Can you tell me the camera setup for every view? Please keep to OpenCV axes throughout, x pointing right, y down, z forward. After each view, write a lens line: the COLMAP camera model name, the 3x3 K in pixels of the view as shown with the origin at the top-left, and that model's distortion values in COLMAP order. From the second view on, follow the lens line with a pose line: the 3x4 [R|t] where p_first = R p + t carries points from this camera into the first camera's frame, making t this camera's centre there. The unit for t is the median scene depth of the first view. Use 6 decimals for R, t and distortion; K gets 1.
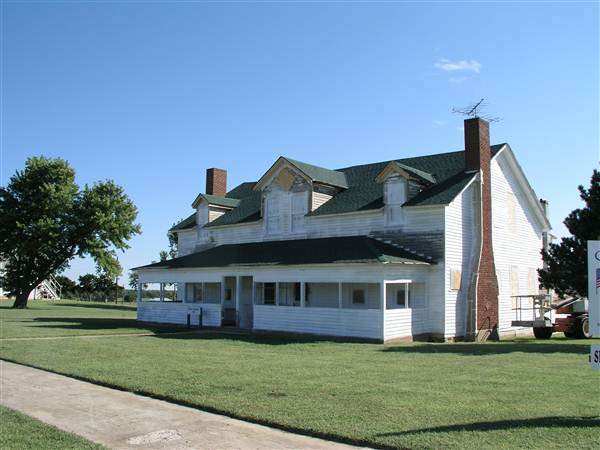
lens RADIAL K [[609.2, 0, 300.0], [0, 609.2, 225.0], [0, 0, 1]] dist [-0.164945, 0.033538]
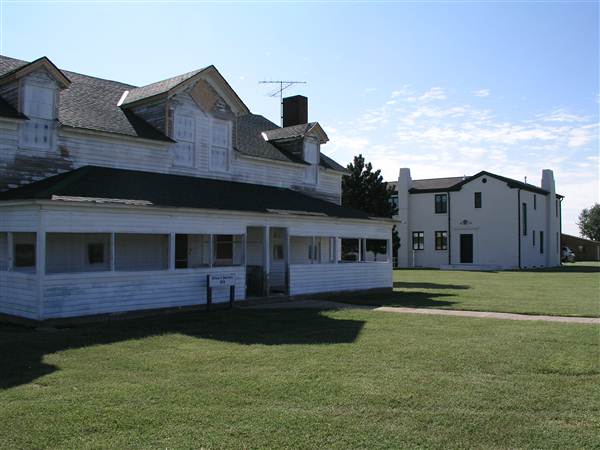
lens RADIAL K [[609.2, 0, 300.0], [0, 609.2, 225.0], [0, 0, 1]] dist [-0.164945, 0.033538]
pose [[-0.053783, 0.025033, 0.998239, -0.774750], [-0.110124, 0.993439, -0.030845, 0.093085], [-0.992462, -0.111589, -0.050674, 0.923384]]
